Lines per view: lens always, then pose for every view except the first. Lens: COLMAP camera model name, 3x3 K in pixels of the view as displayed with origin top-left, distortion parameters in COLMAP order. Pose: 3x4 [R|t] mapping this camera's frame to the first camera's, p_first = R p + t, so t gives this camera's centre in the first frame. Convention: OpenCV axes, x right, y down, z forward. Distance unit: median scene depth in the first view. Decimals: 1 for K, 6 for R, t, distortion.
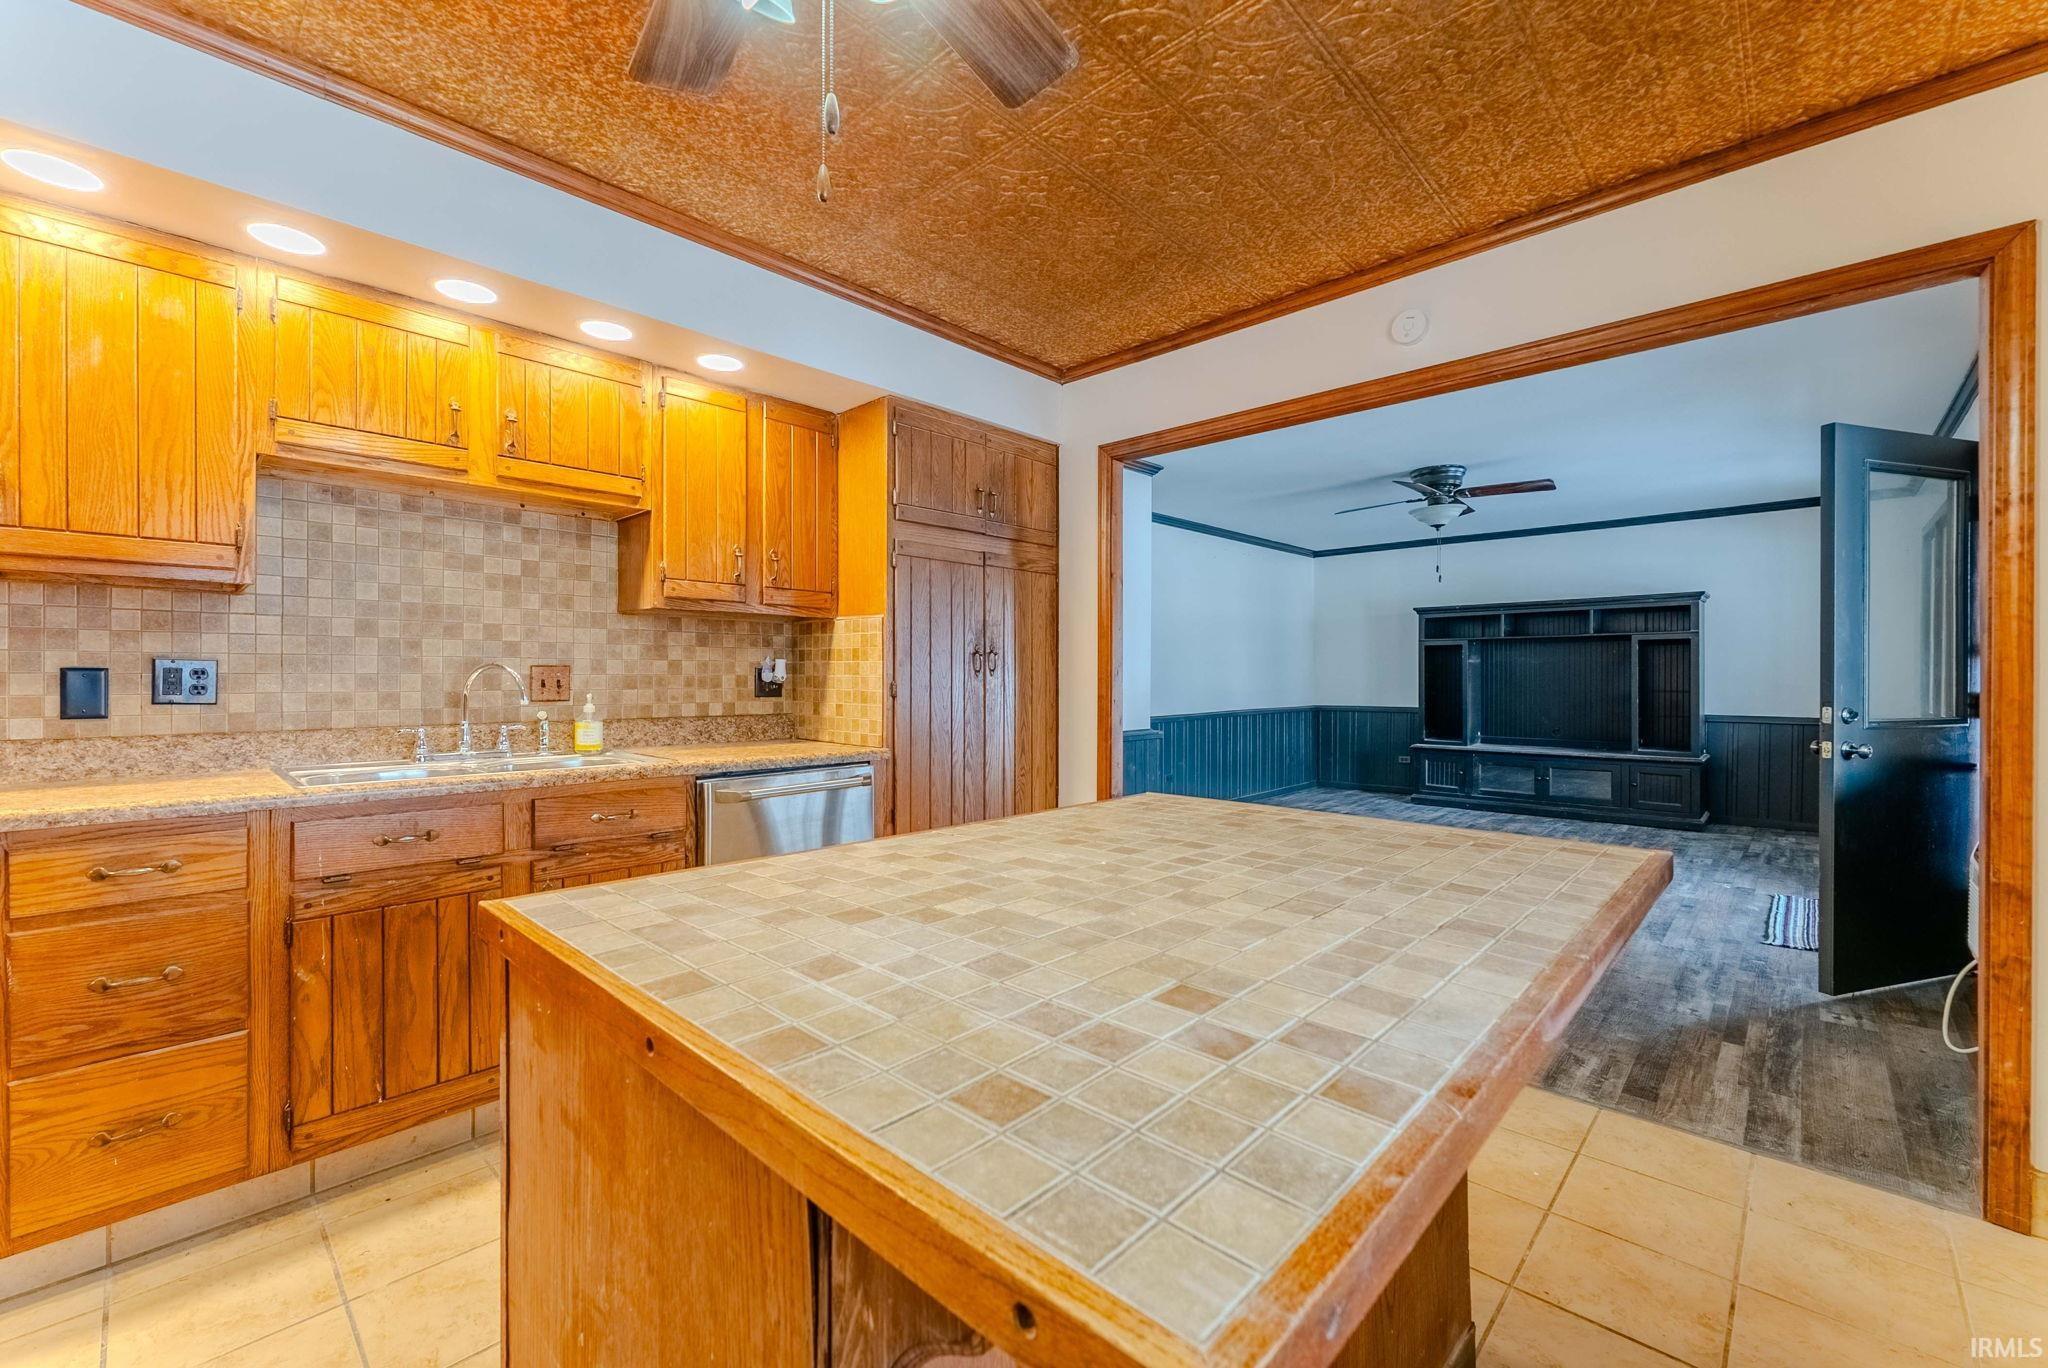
lens RADIAL K [[825.1, 0, 1019.8], [0, 825.1, 678.7], [0, 0, 1]] dist [-0.000794, 0.000074]
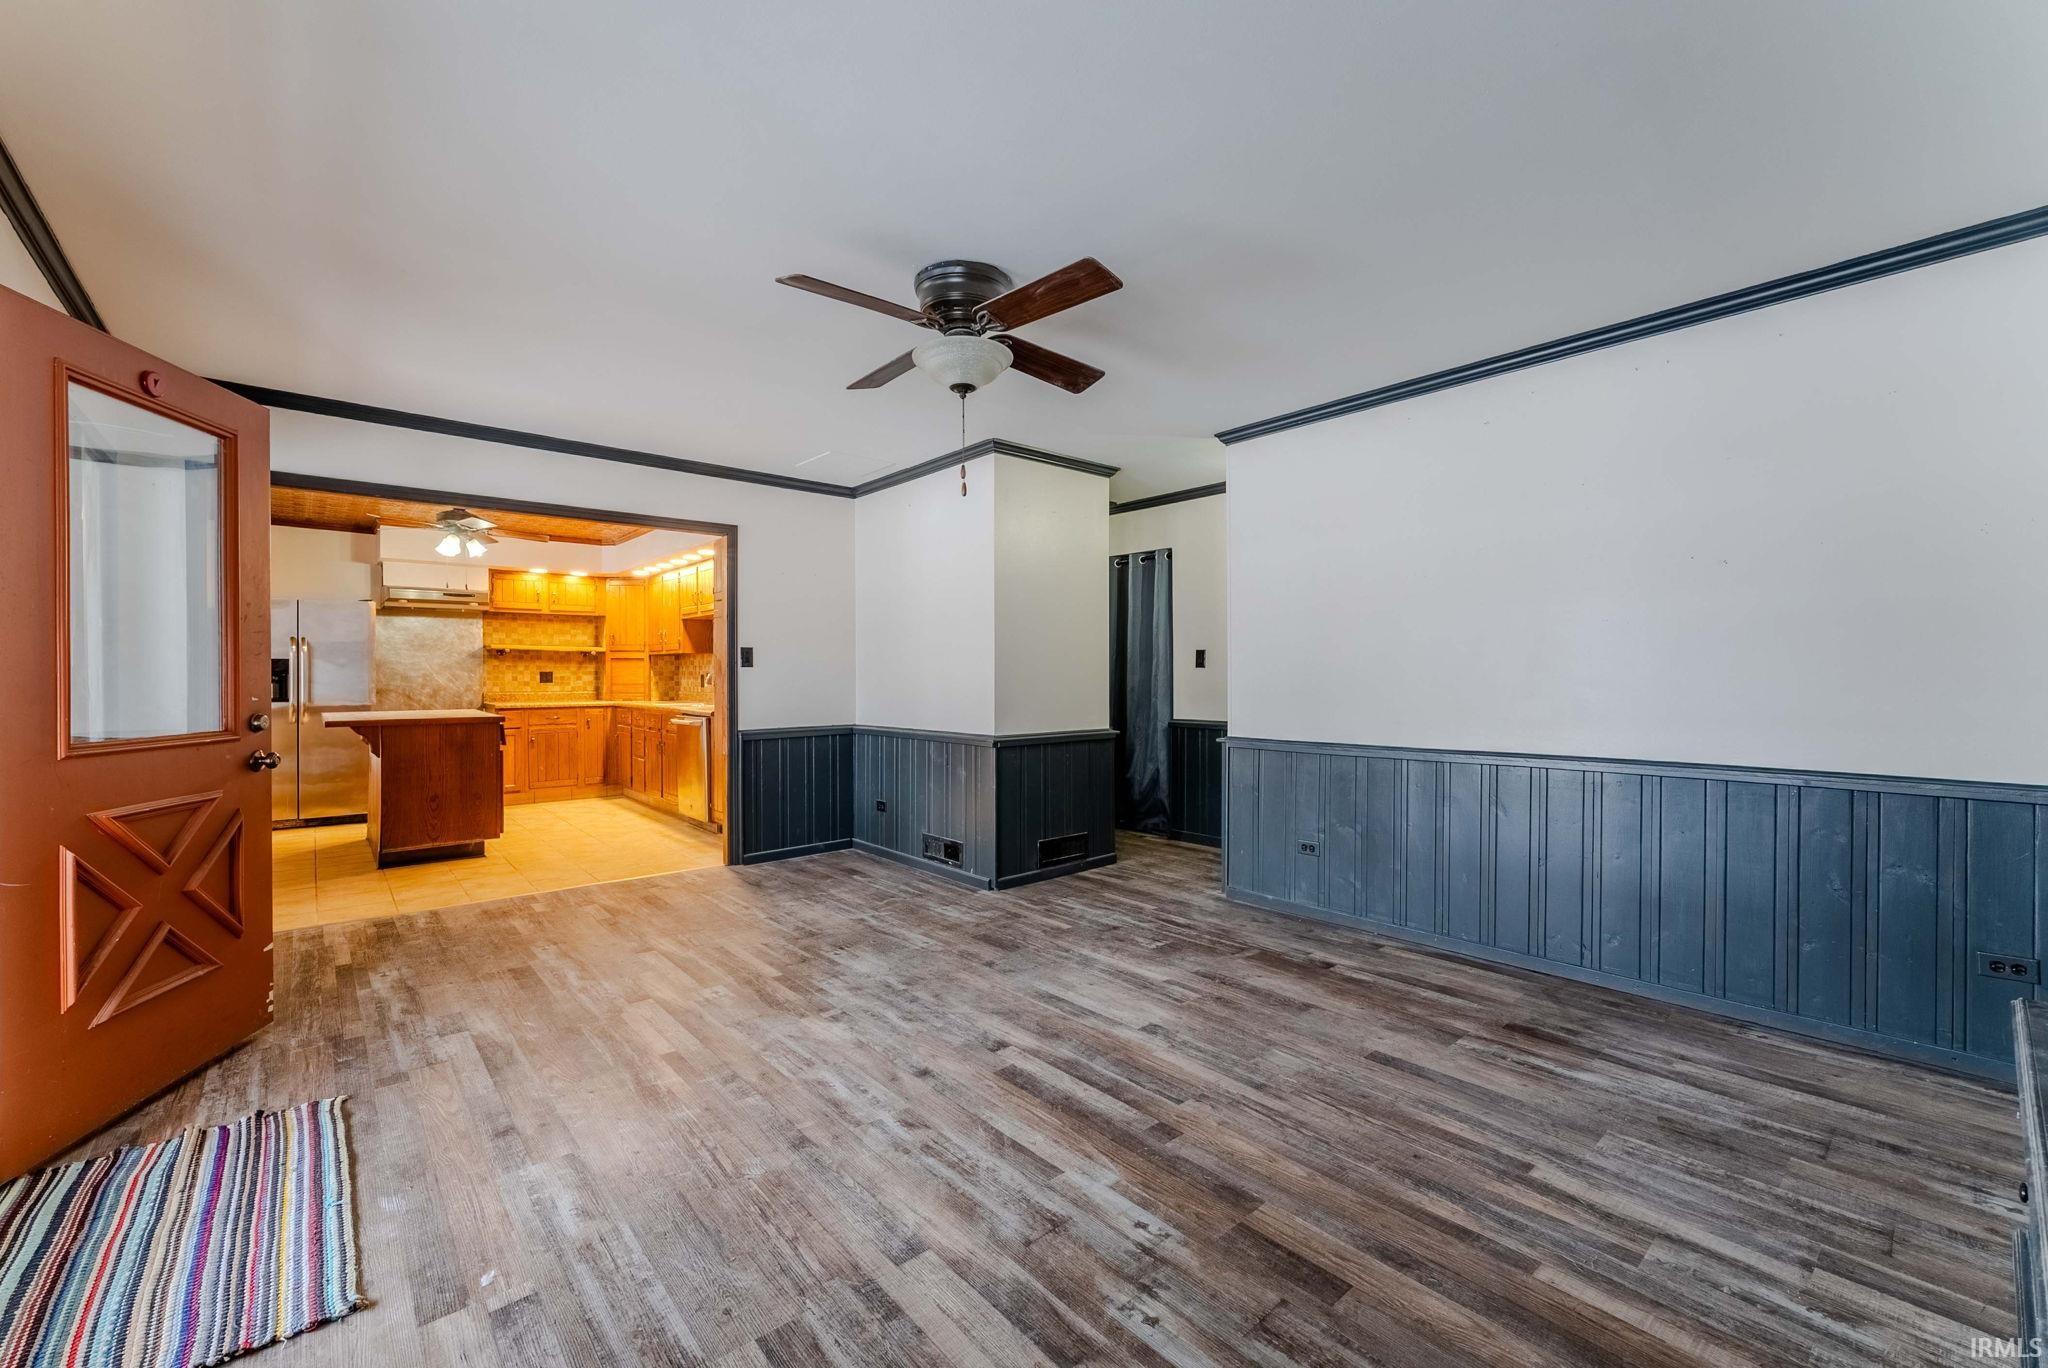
lens RADIAL K [[825.1, 0, 1019.8], [0, 825.1, 678.7], [0, 0, 1]] dist [-0.000794, 0.000074]
pose [[-0.093013, 0.004565, -0.995654, 1.712396], [-0.001654, 0.999987, 0.004739, -0.010165], [0.995664, 0.002088, -0.093004, 1.815490]]
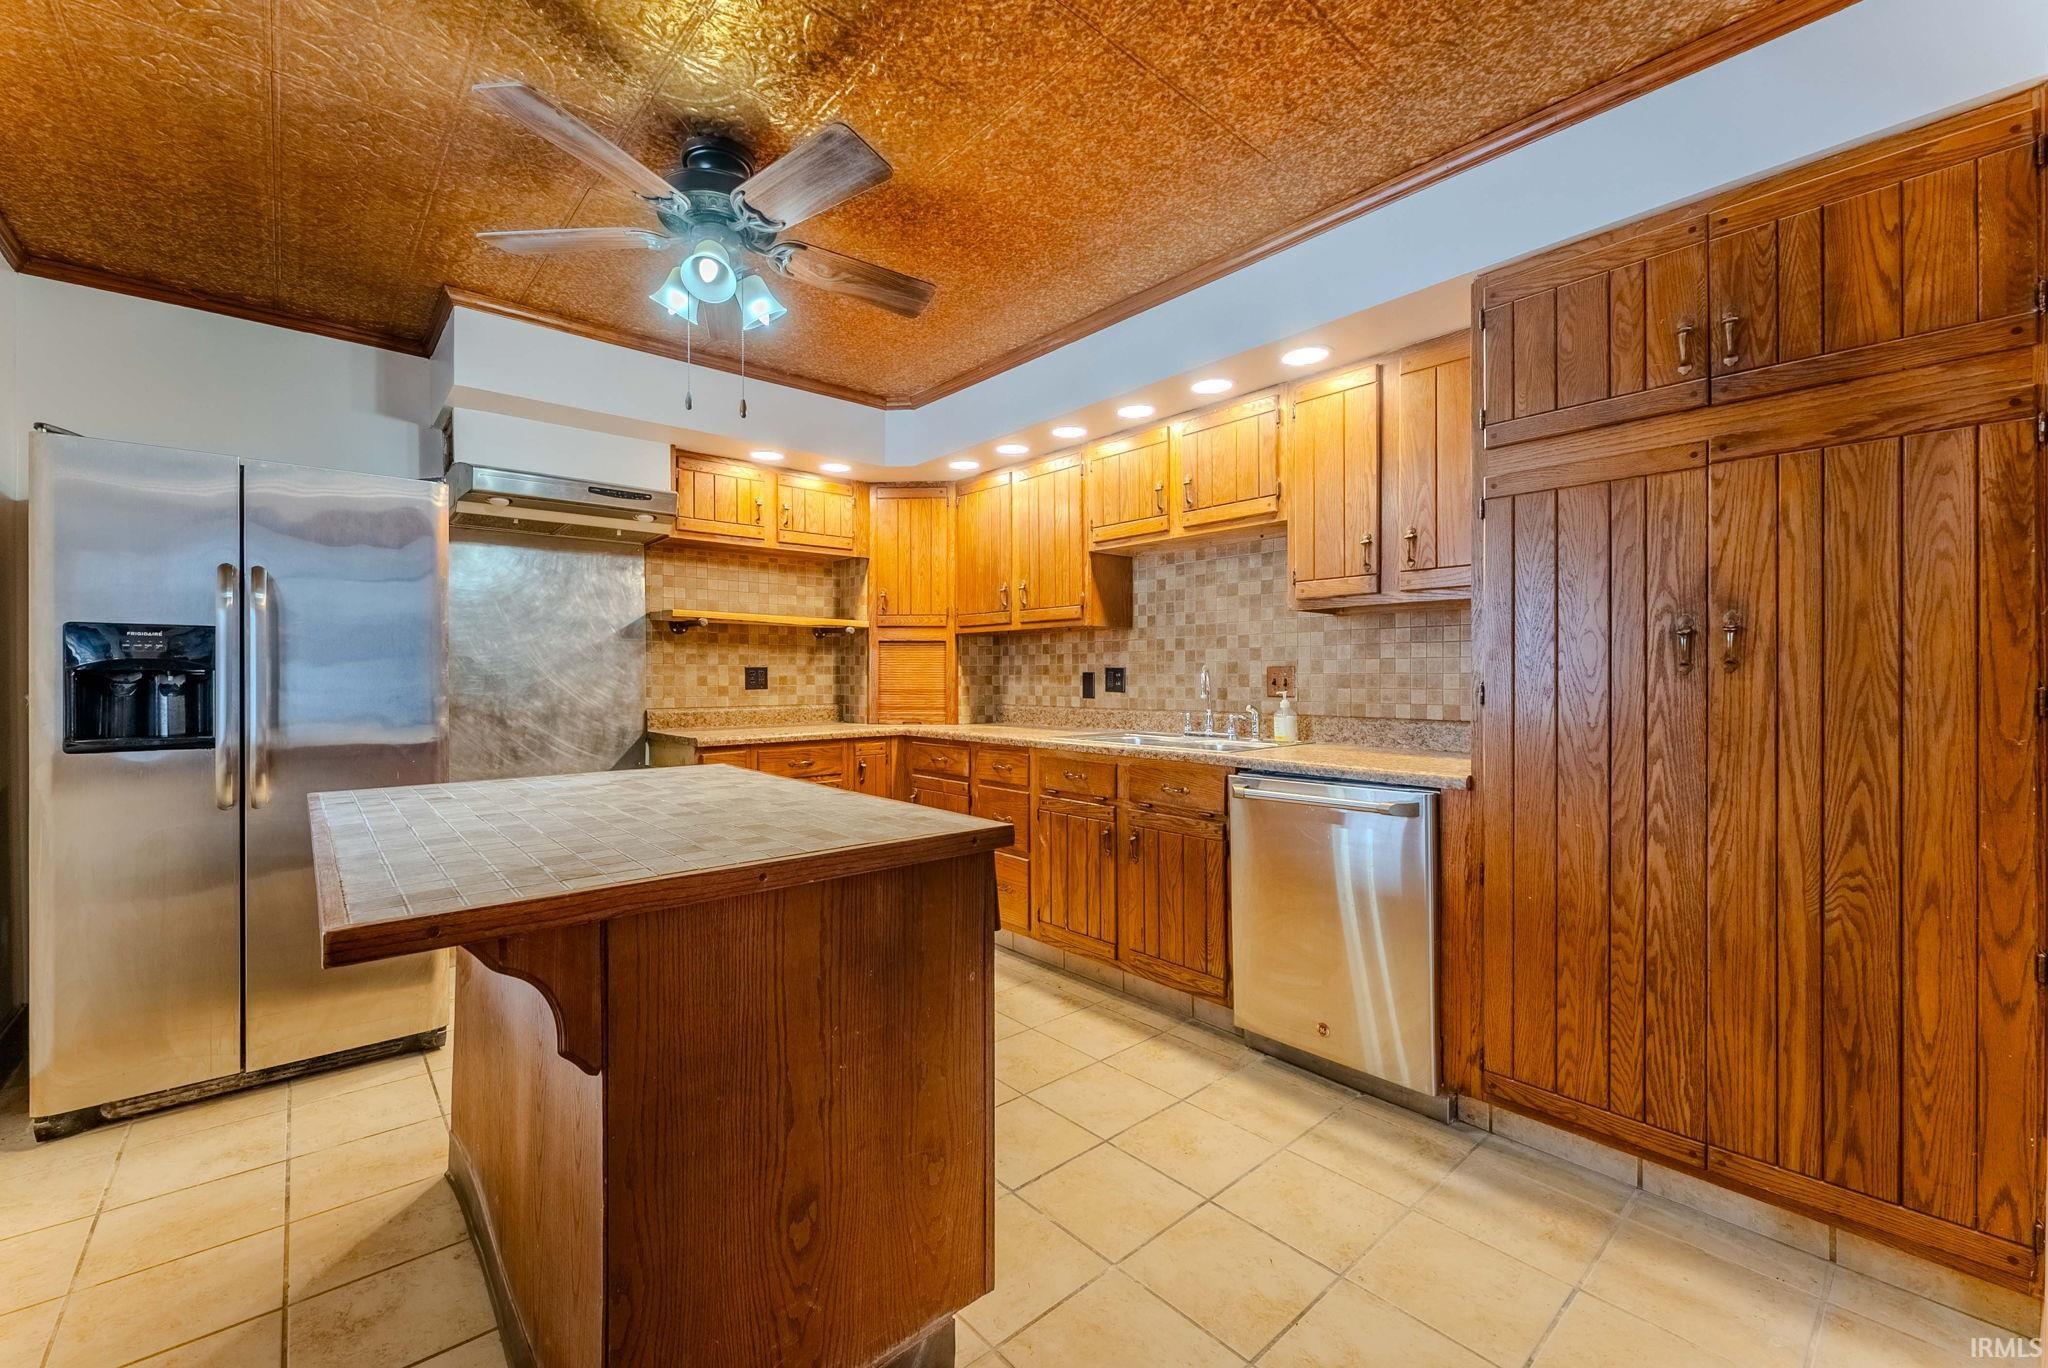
lens RADIAL K [[825.1, 0, 1019.8], [0, 825.1, 678.7], [0, 0, 1]] dist [-0.000794, 0.000074]
pose [[-0.086308, 0.002259, -0.996266, 0.526015], [0.001387, 0.999997, 0.002147, -0.001495], [0.996267, -0.001197, -0.086311, 0.609051]]
